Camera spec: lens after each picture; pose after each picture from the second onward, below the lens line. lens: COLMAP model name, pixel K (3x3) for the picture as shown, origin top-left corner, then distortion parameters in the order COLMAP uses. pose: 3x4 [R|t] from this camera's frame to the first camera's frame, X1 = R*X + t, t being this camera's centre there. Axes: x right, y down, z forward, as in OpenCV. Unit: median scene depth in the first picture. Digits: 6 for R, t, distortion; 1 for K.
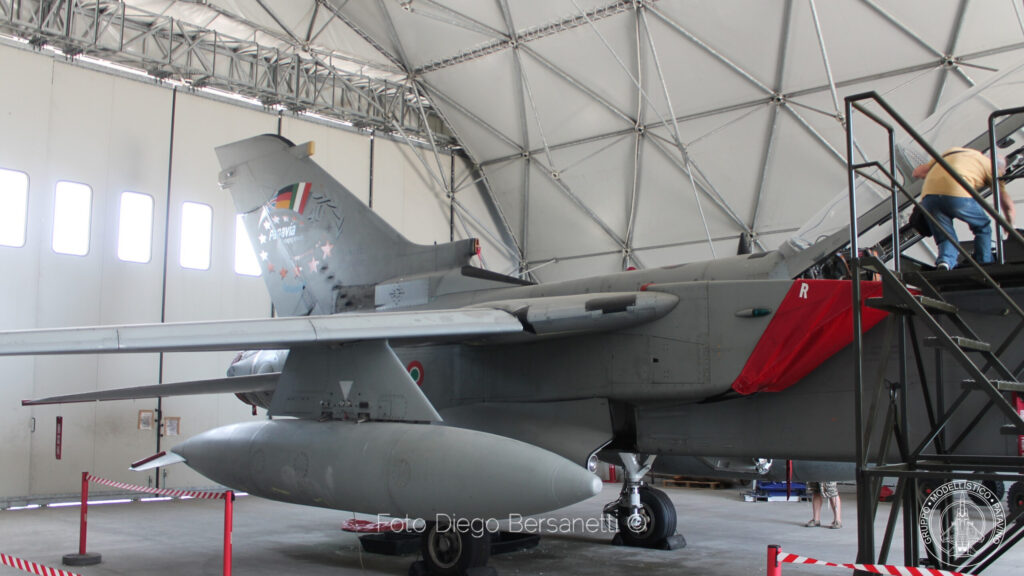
lens RADIAL K [[1000.9, 0, 509.7], [0, 1000.9, 293.1], [0, 0, 1]] dist [-0.006687, 0.000000]
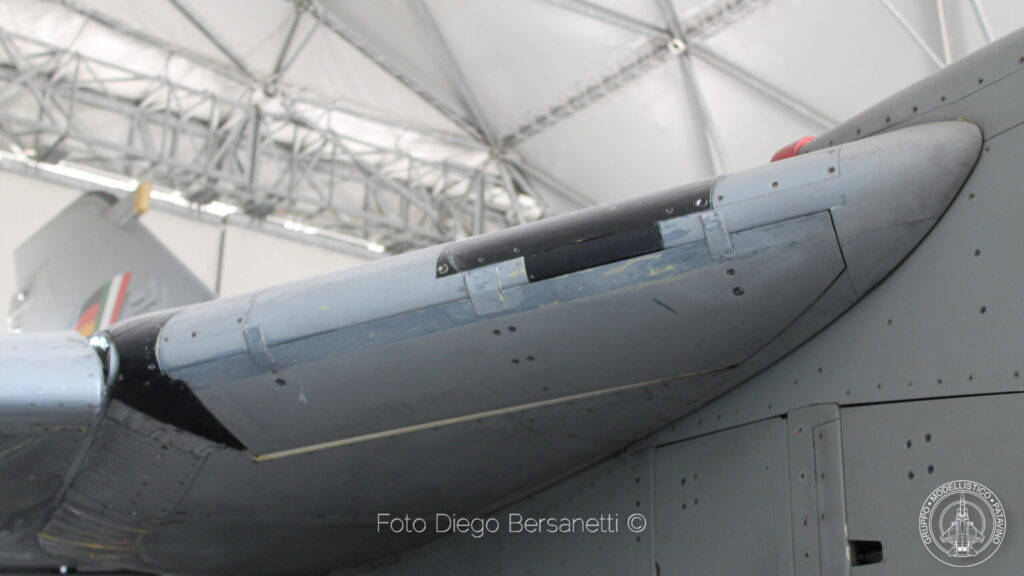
lens RADIAL K [[1509.5, 0, 516.6], [0, 1509.5, 283.5], [0, 0, 1]] dist [0.141008, 0.000000]
pose [[0.981046, -0.055893, -0.185541, 0.055863], [0.011017, 0.972038, -0.234567, 0.032637], [0.193464, 0.228077, 0.954229, 0.305461]]
